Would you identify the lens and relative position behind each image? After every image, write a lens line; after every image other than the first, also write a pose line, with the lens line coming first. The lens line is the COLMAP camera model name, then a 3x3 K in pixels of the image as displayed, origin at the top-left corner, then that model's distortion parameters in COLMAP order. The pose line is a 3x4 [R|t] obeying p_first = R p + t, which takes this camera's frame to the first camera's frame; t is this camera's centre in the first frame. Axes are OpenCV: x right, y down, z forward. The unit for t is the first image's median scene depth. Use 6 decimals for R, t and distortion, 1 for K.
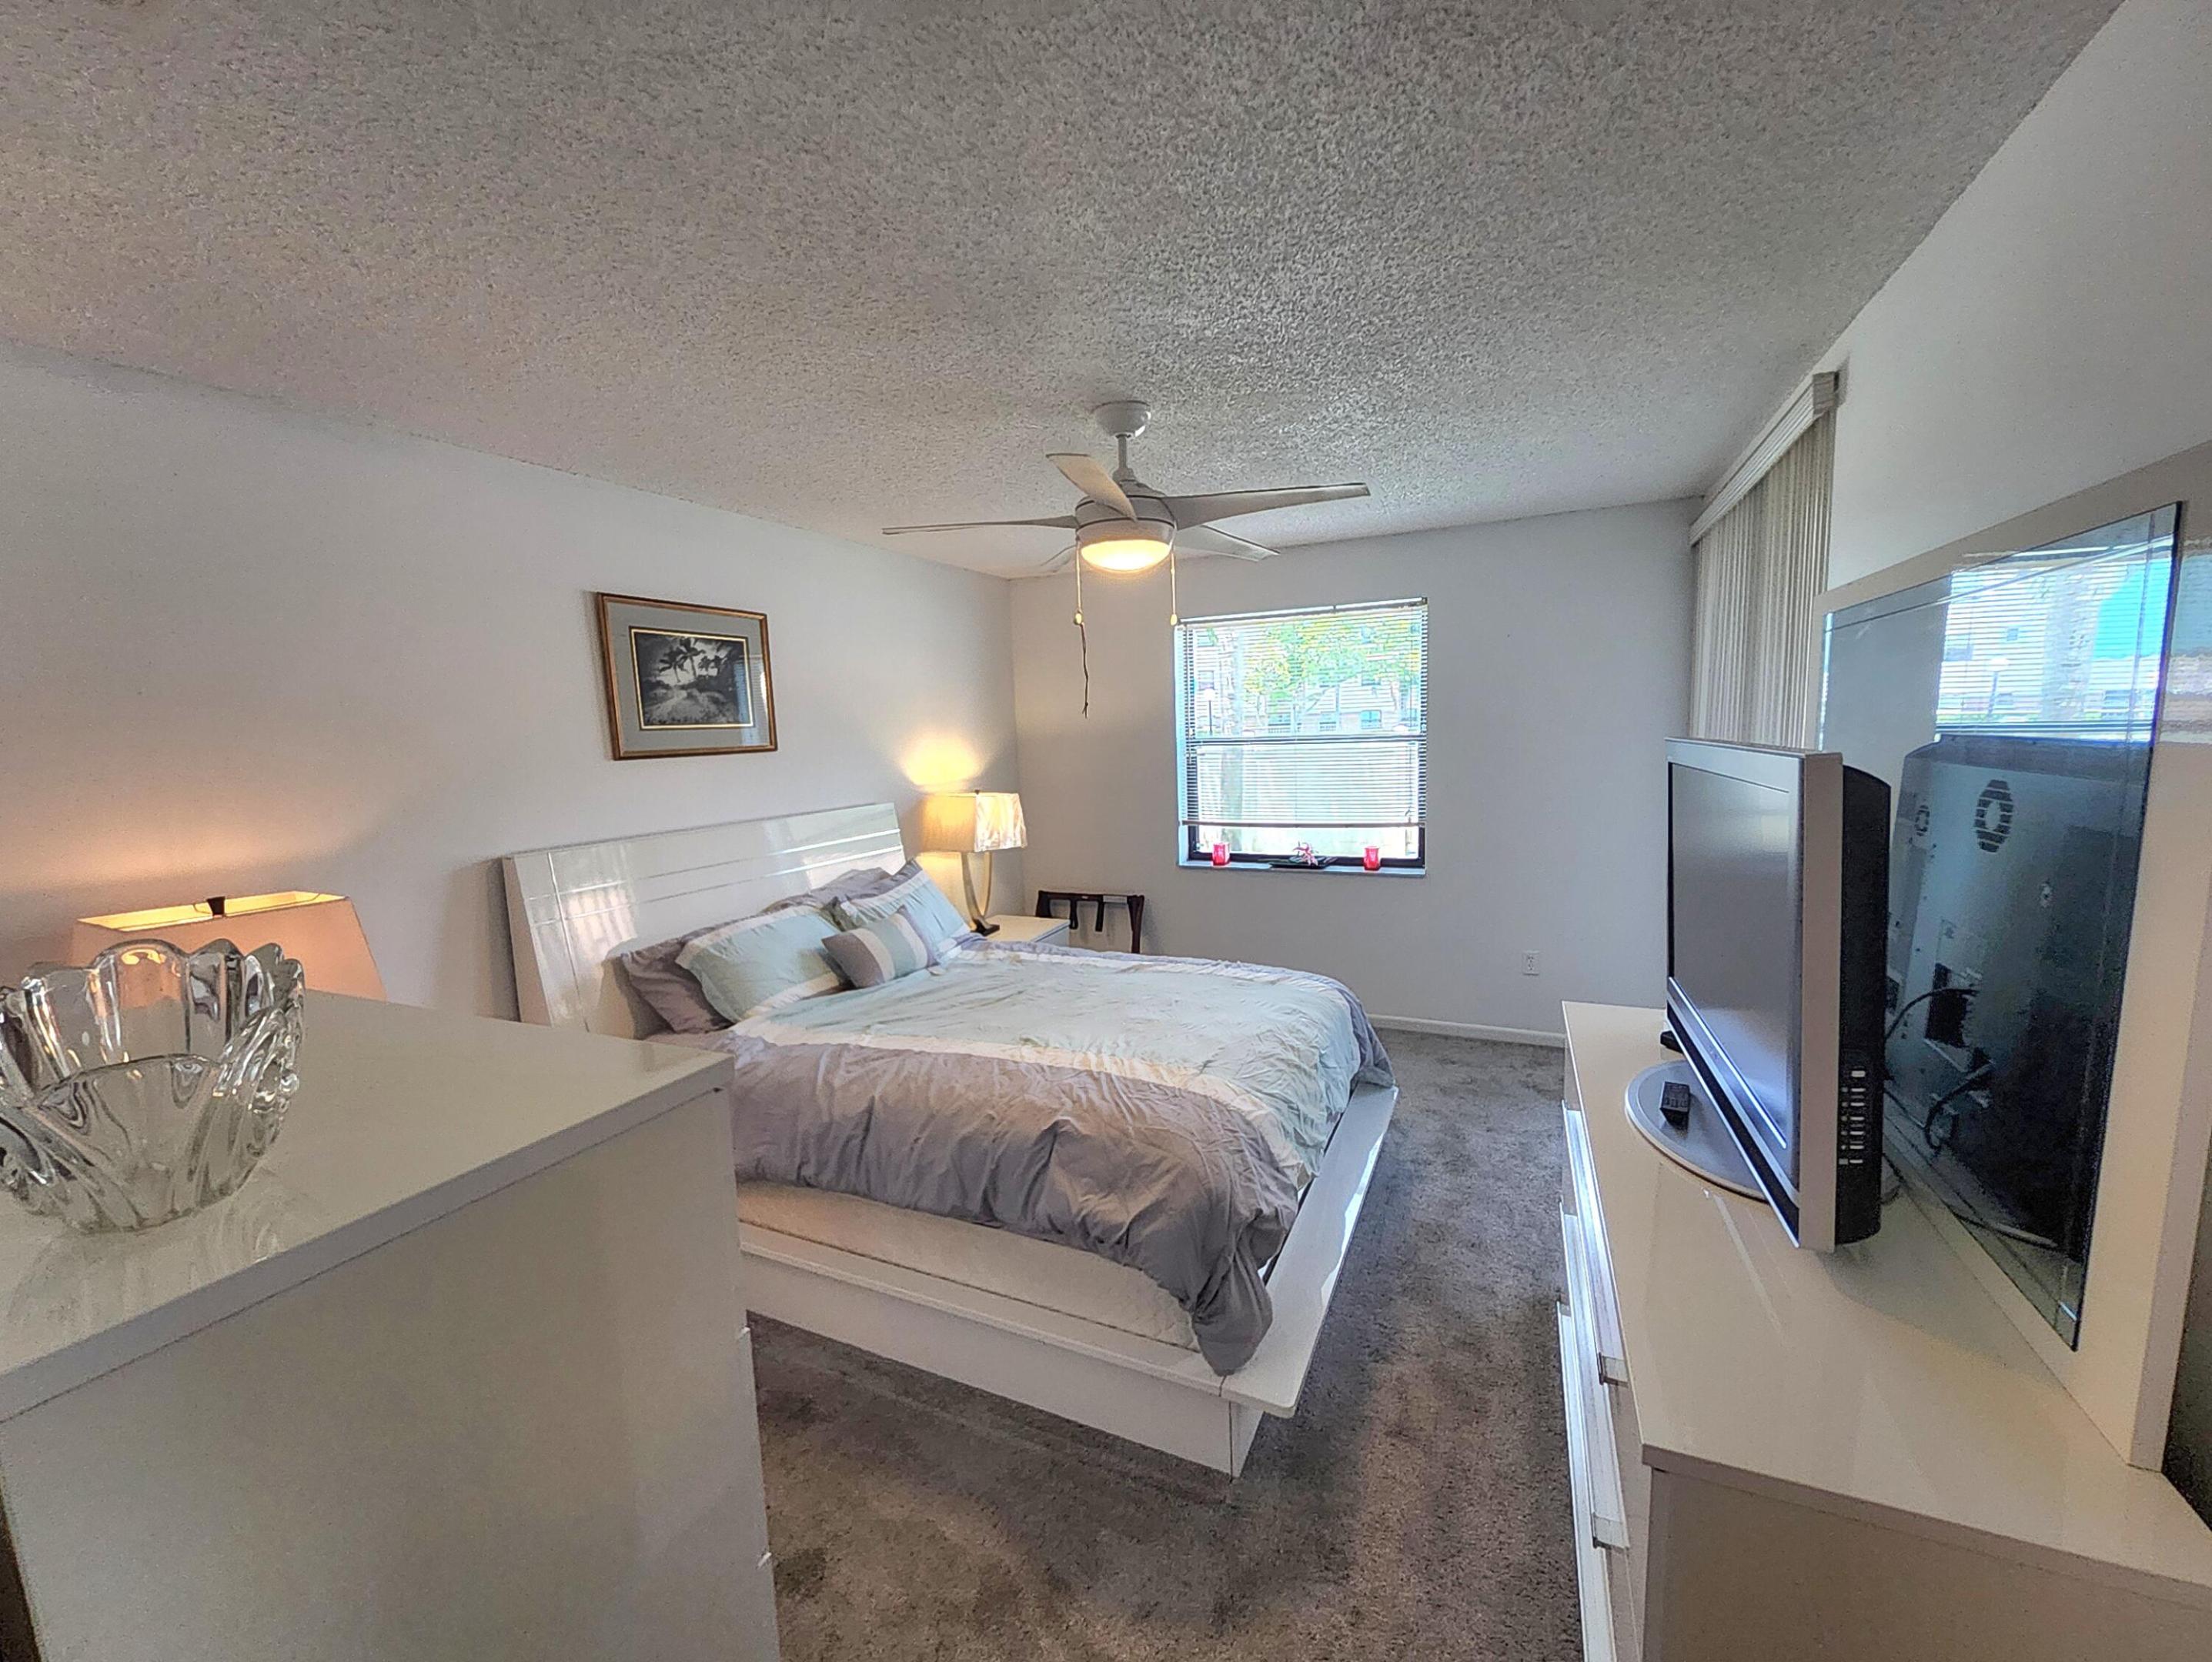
lens RADIAL K [[879.6, 0, 1106.1], [0, 879.6, 839.3], [0, 0, 1]] dist [-0.001515, -0.000124]
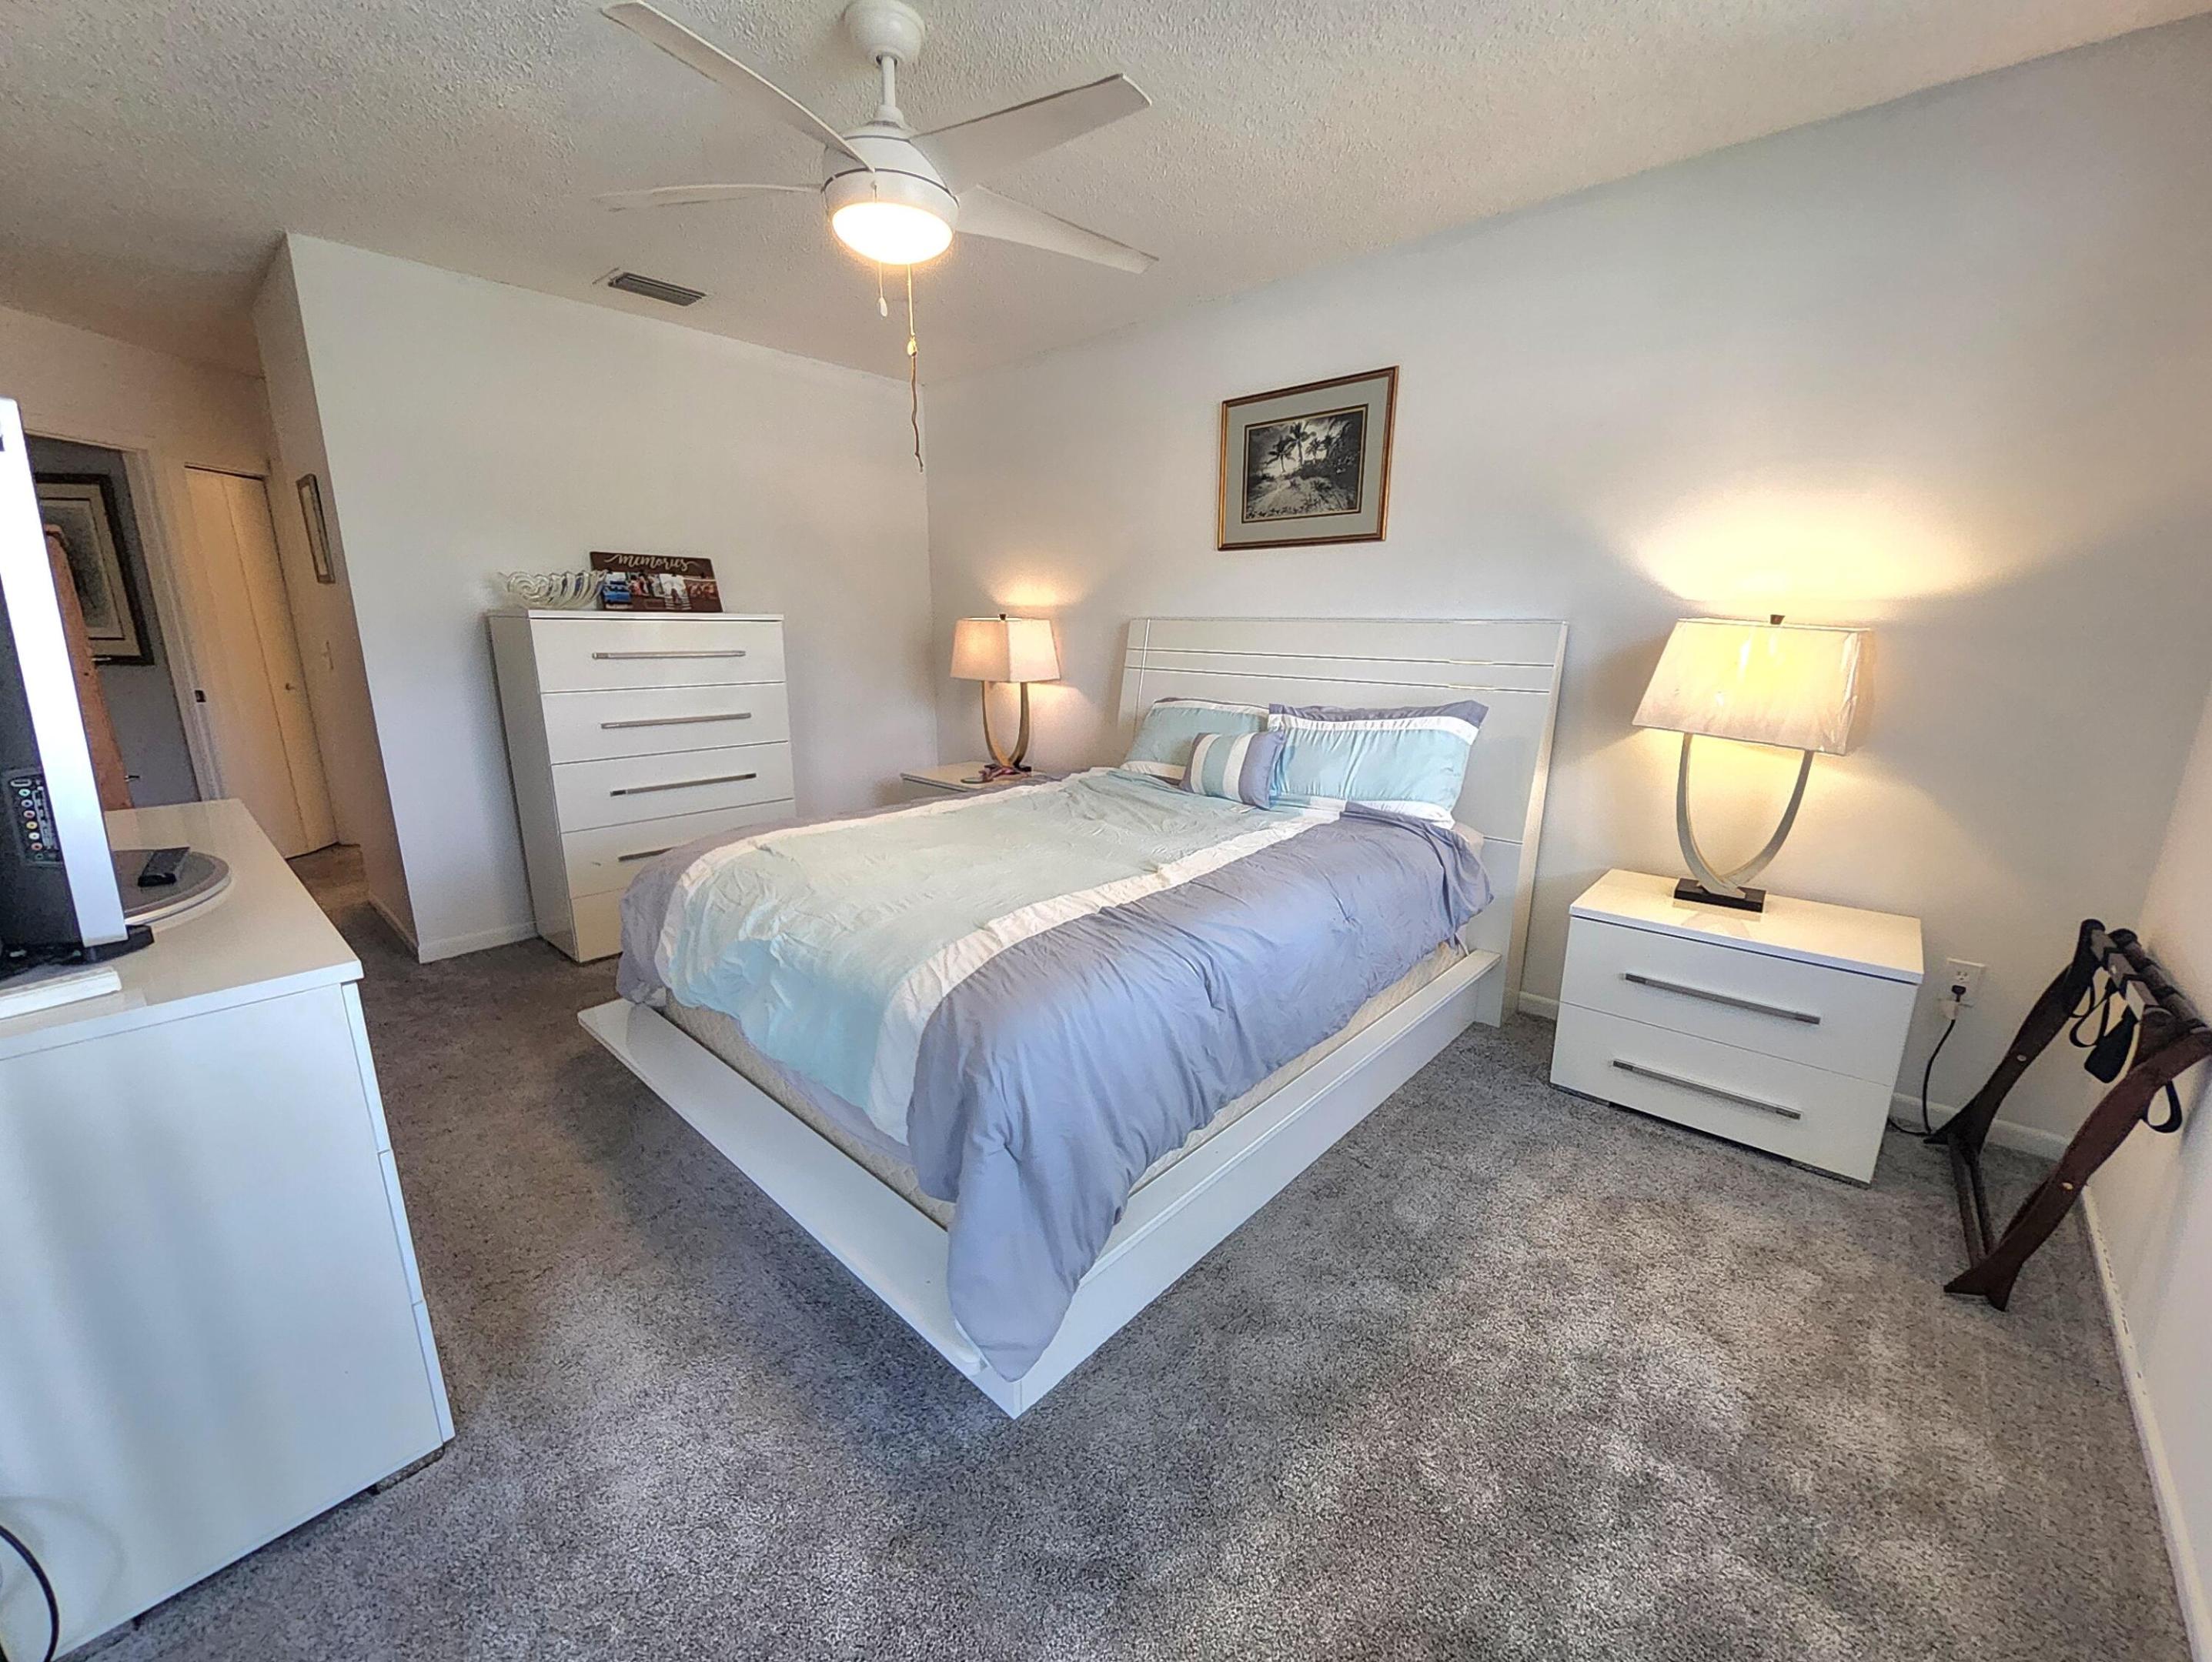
lens RADIAL K [[879.6, 0, 1102.4], [0, 879.6, 833.5], [0, 0, 1]] dist [-0.001515, -0.000124]
pose [[-0.300631, 0.253210, -0.919514, 0.610936], [-0.112997, 0.947866, 0.297962, -0.060860], [0.947023, 0.193478, -0.256346, 1.127563]]
